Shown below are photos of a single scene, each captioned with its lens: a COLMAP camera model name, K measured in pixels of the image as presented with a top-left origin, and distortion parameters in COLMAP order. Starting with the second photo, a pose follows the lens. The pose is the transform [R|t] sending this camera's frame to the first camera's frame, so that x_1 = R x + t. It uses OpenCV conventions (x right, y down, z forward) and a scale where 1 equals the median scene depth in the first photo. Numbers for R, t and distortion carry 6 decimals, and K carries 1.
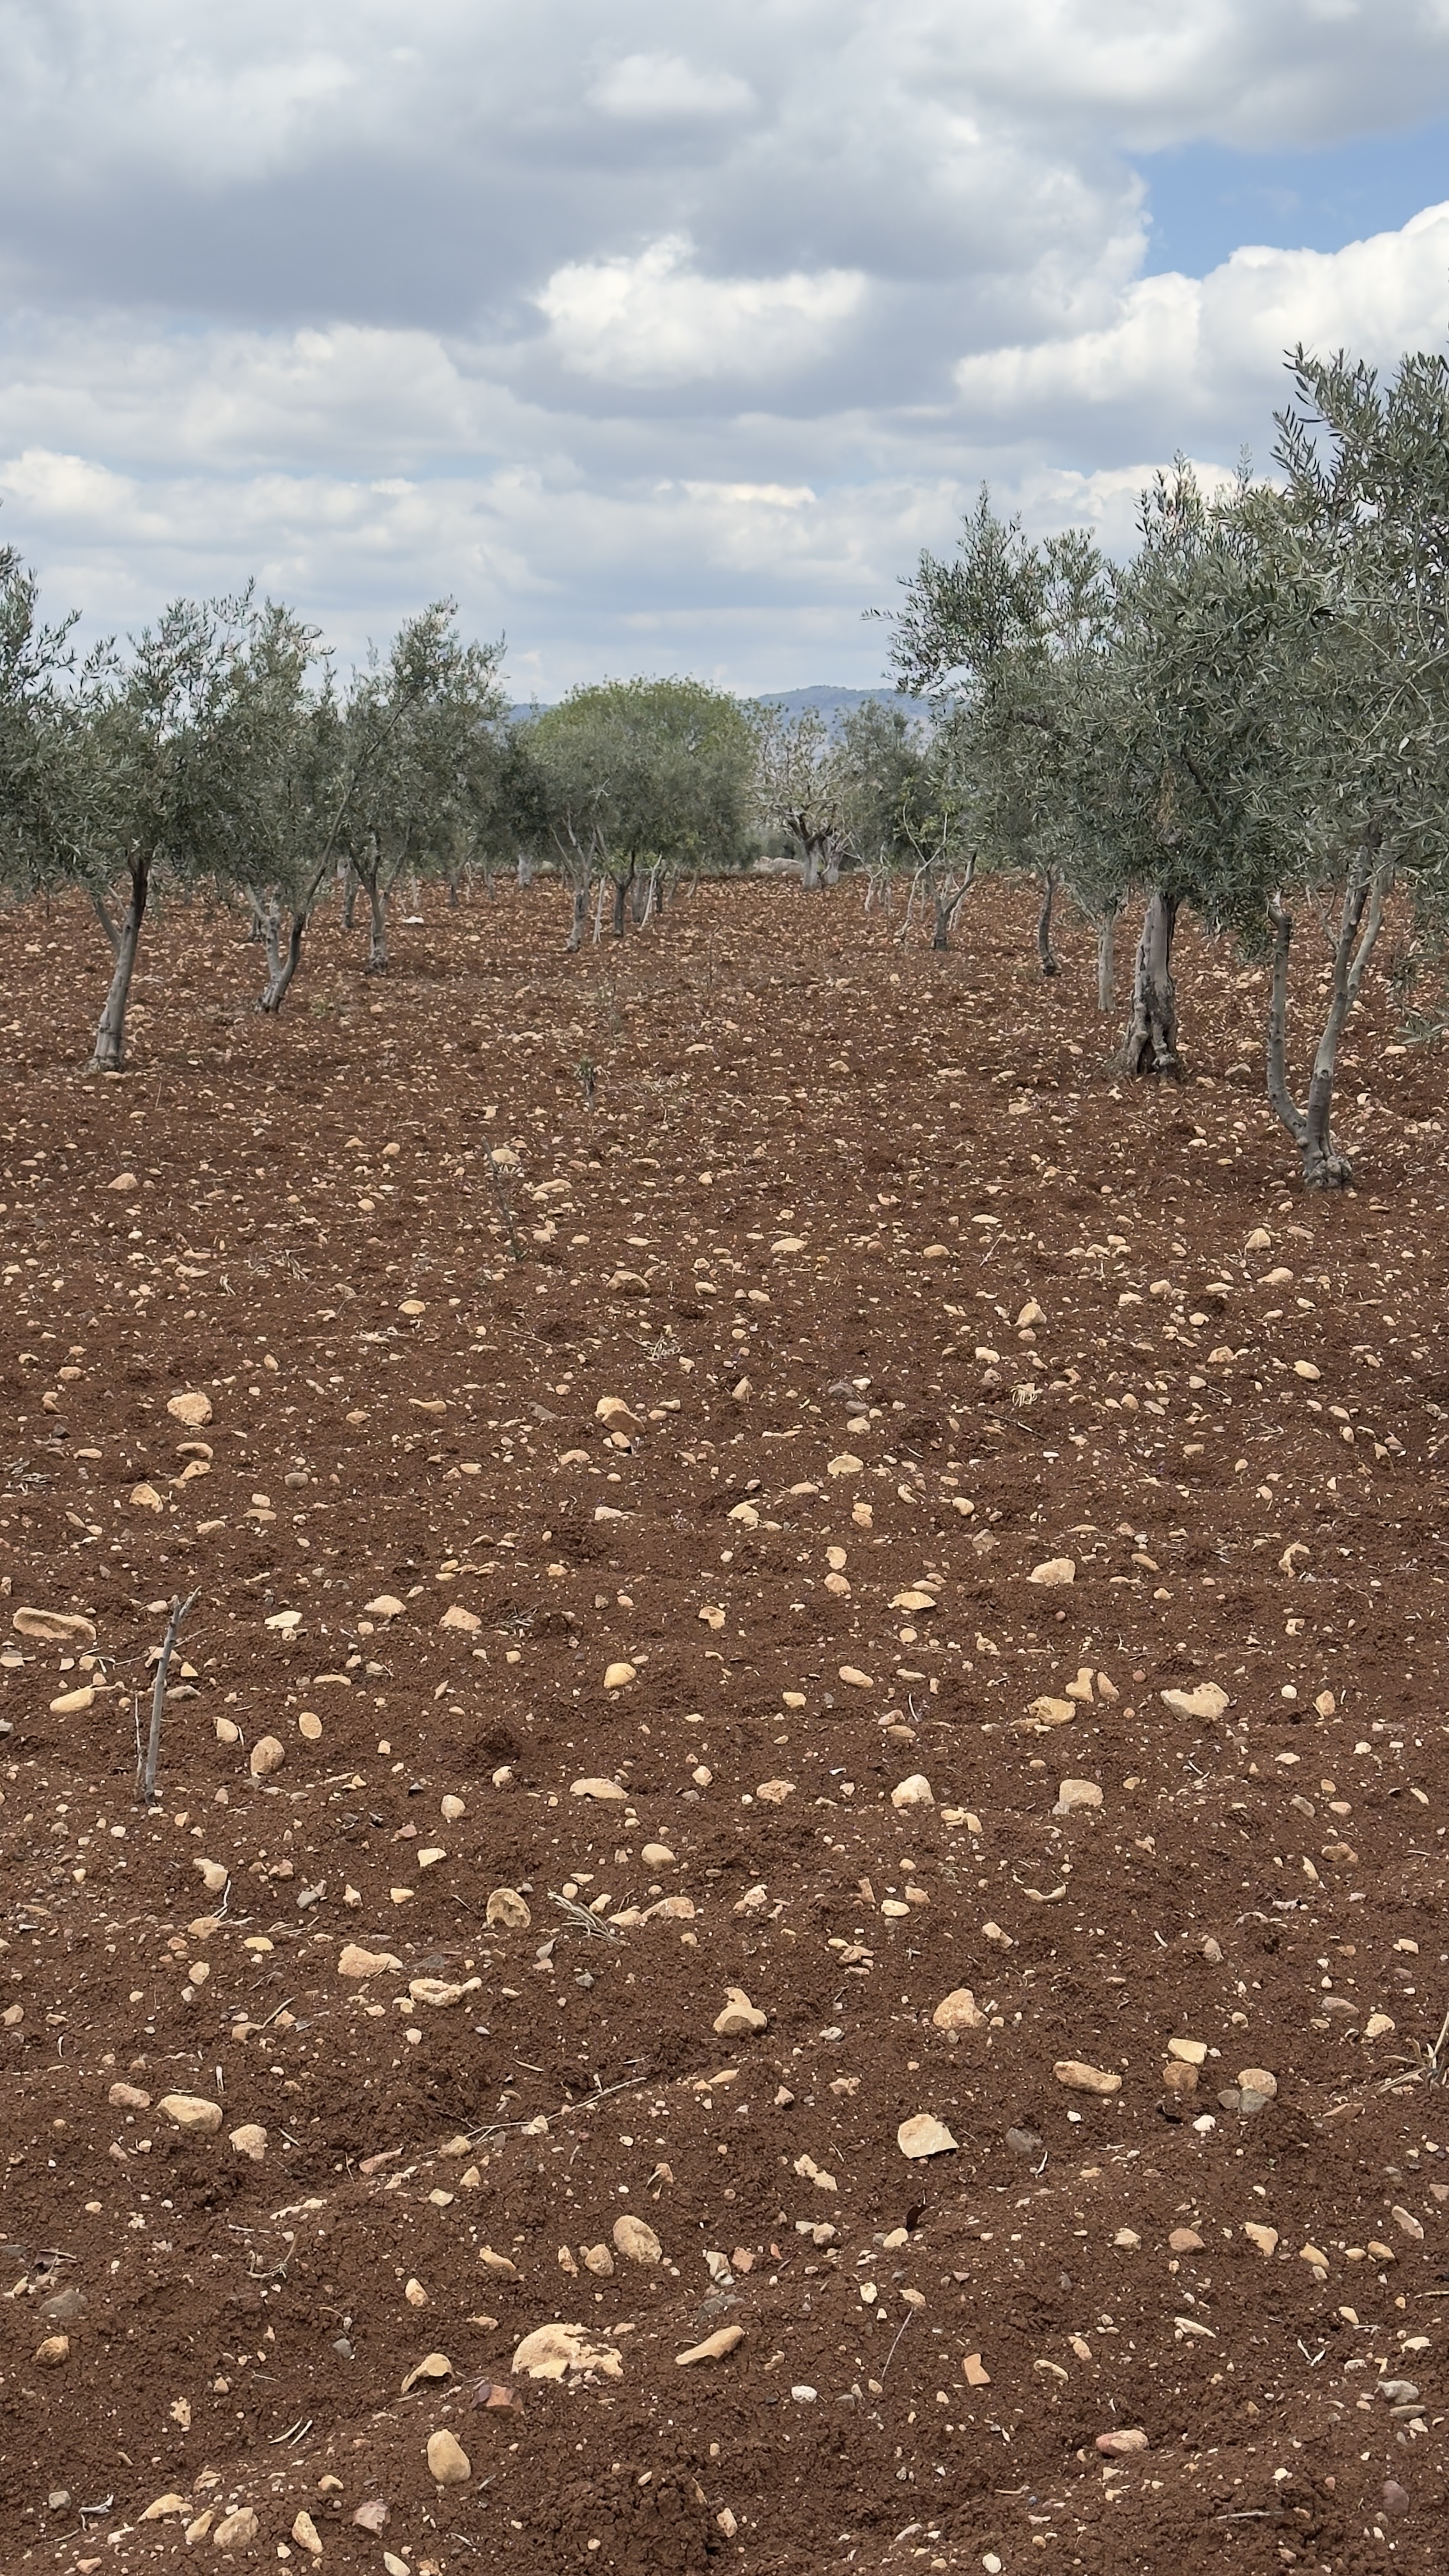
lens RADIAL K [[3432.8, 0, 703.9], [0, 3432.8, 1229.6], [0, 0, 1]] dist [0.159813, 0.000000]
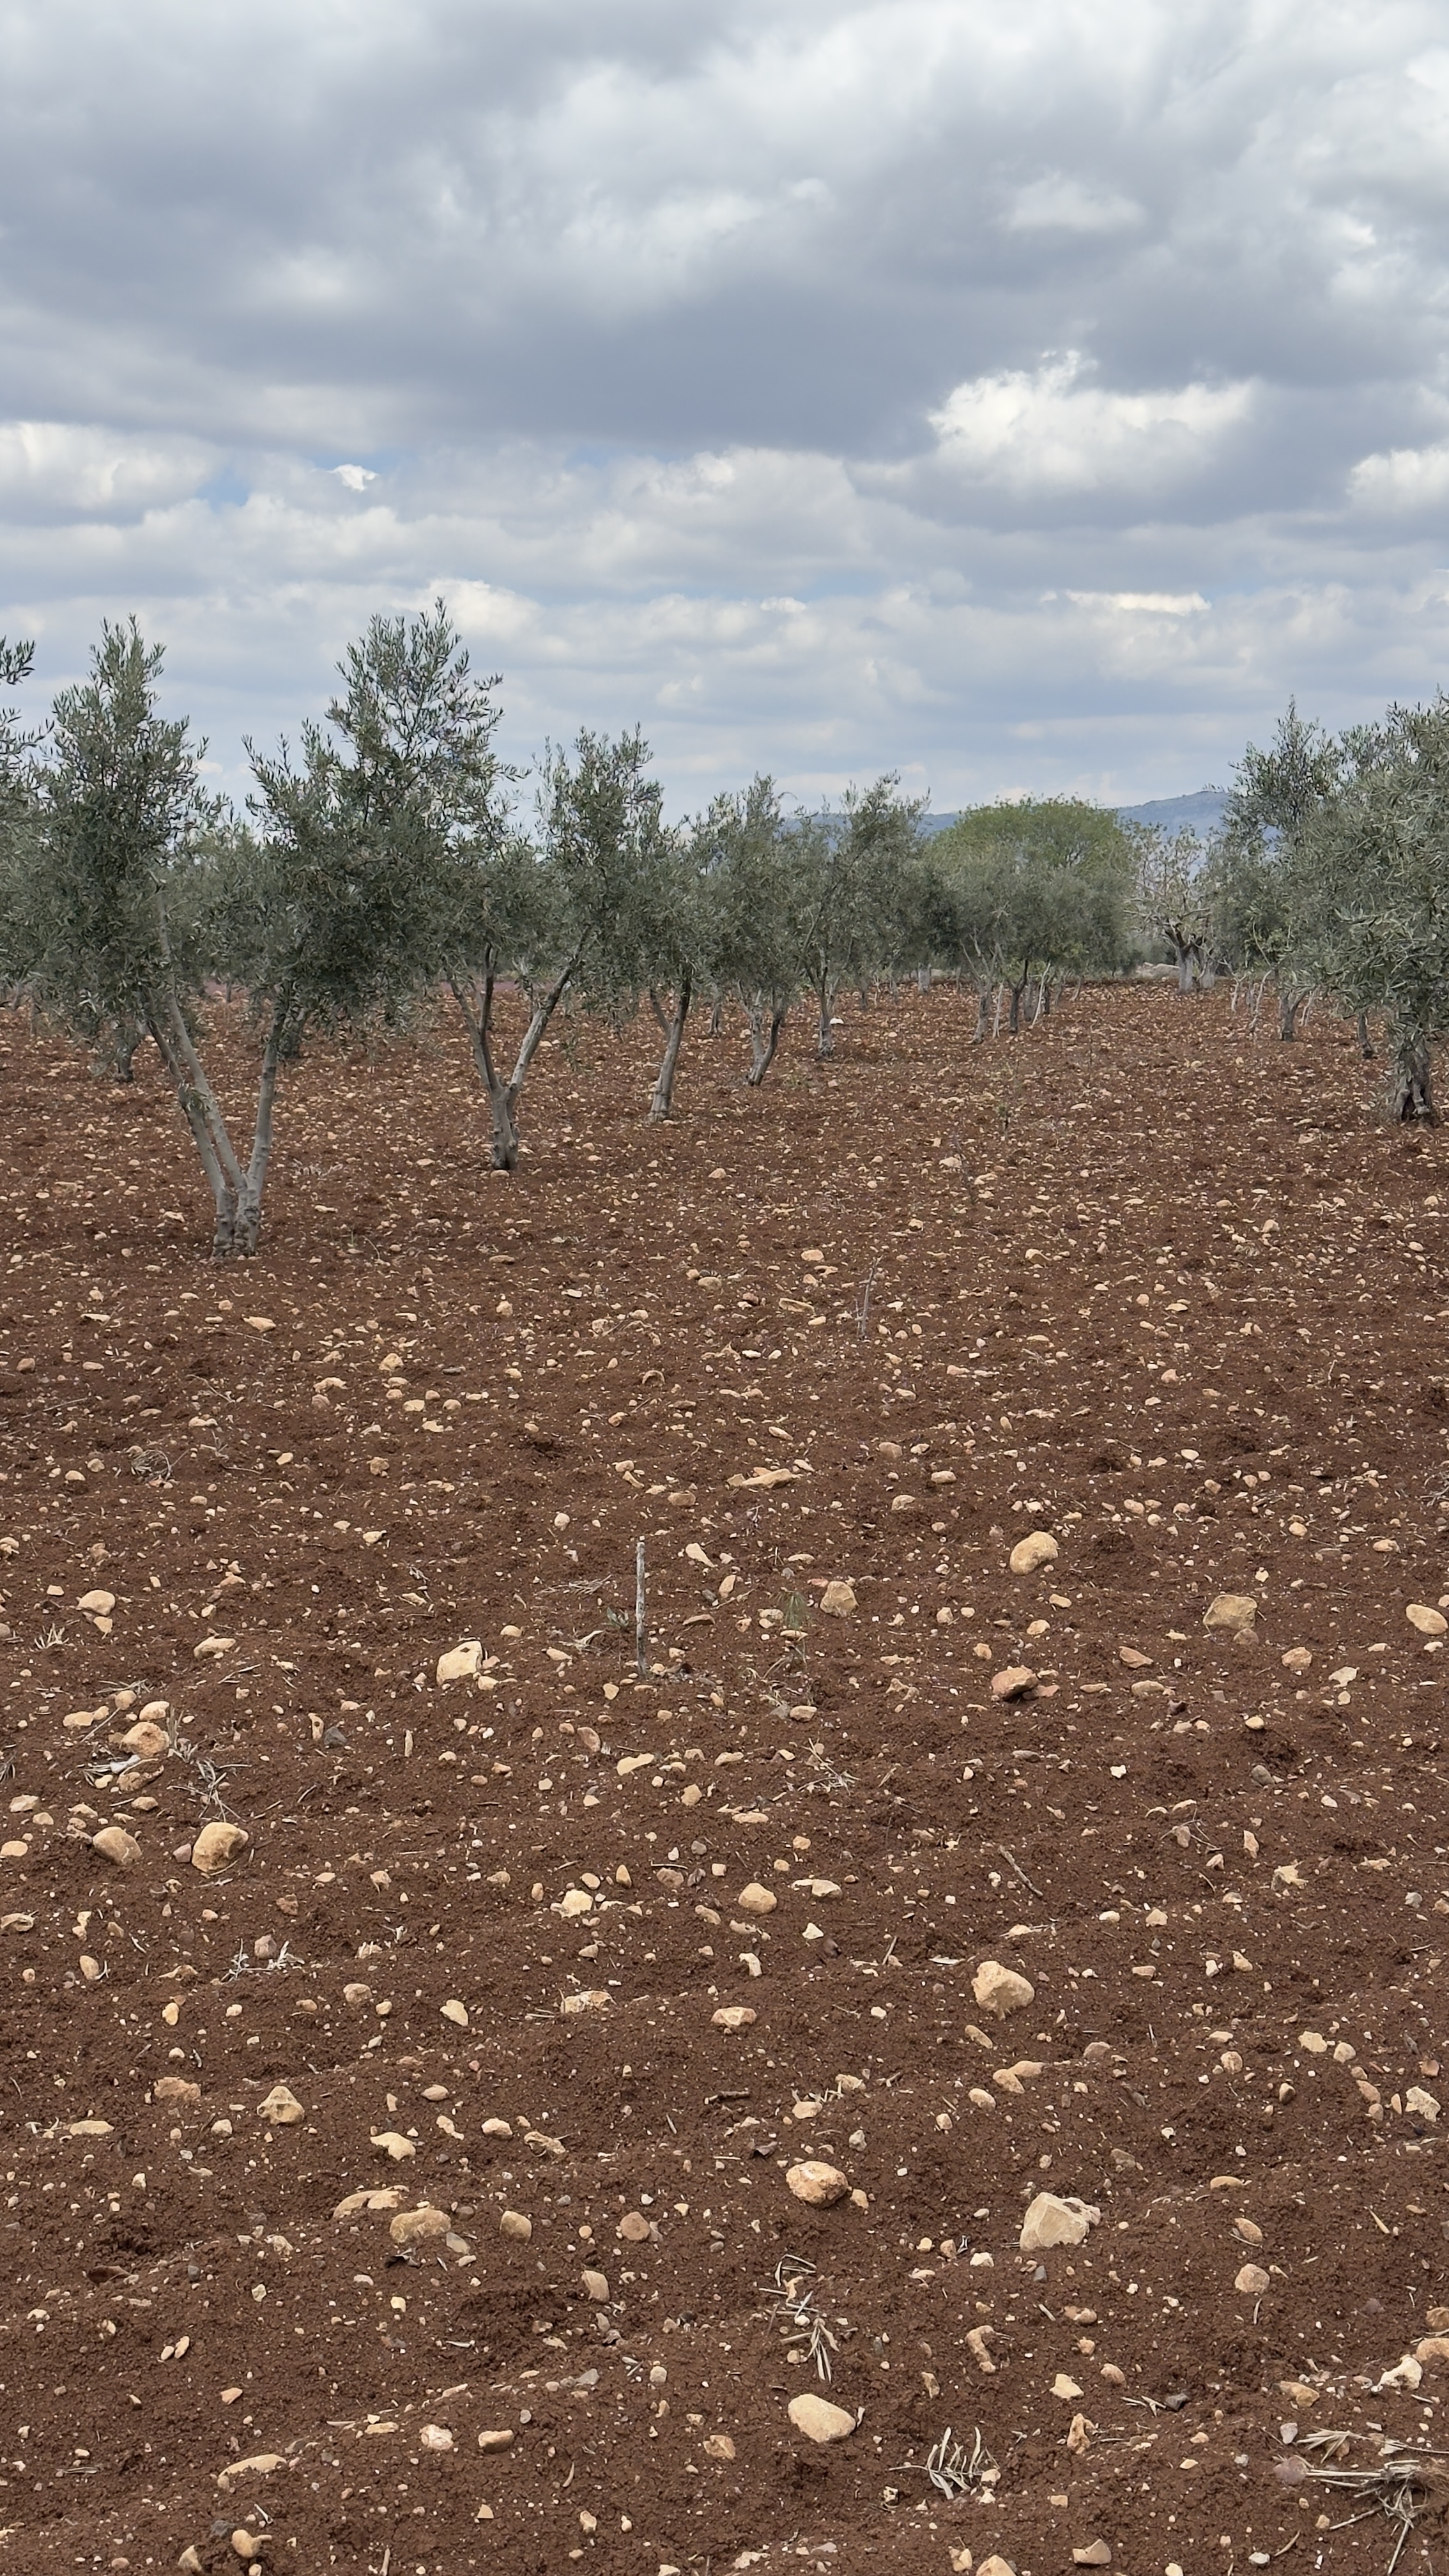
lens RADIAL K [[3432.8, 0, 721.0], [0, 3432.8, 1358.5], [0, 0, 1]] dist [0.159813, 0.000000]
pose [[0.994434, 0.006142, -0.105179, 0.000411], [-0.005518, 0.999965, 0.006220, 0.018922], [0.105214, -0.005605, 0.994434, -0.178469]]
